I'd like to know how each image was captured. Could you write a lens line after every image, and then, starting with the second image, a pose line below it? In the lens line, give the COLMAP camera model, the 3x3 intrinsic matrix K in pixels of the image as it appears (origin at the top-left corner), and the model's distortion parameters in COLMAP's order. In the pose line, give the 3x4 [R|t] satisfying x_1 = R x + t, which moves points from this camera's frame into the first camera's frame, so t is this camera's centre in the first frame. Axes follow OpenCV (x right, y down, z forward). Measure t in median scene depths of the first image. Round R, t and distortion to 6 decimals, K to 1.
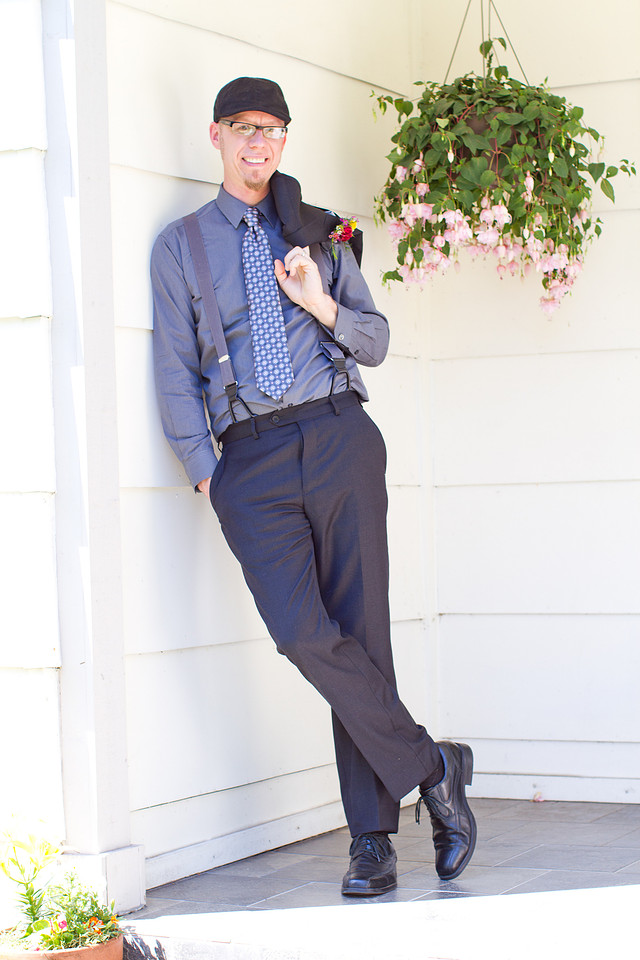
lens RADIAL K [[2409.9, 0, 320.2], [0, 2409.9, 457.3], [0, 0, 1]] dist [-0.010818, 0.140403]
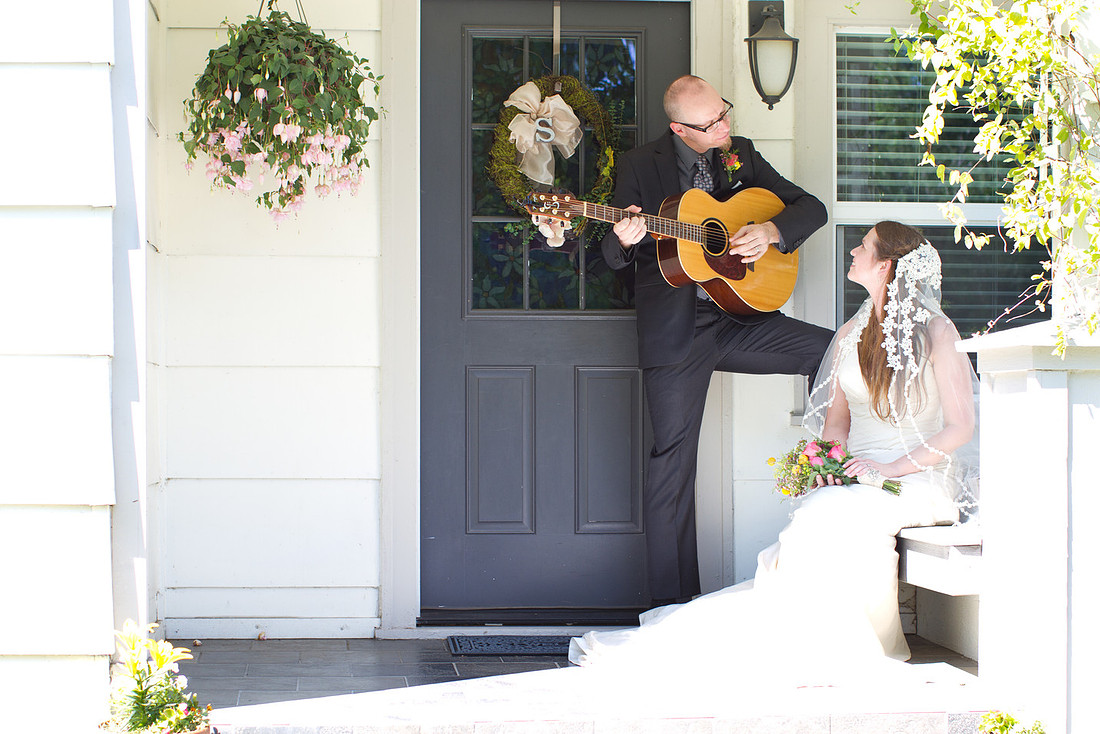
lens RADIAL K [[2493.9, 0, 550.0], [0, 2493.9, 367.0], [0, 0, 1]] dist [-0.014950, -0.193918]
pose [[0.877537, 0.032210, 0.478426, -0.402206], [-0.031763, 0.999455, -0.009029, 0.019069], [-0.478456, -0.007273, 0.878081, -0.136312]]
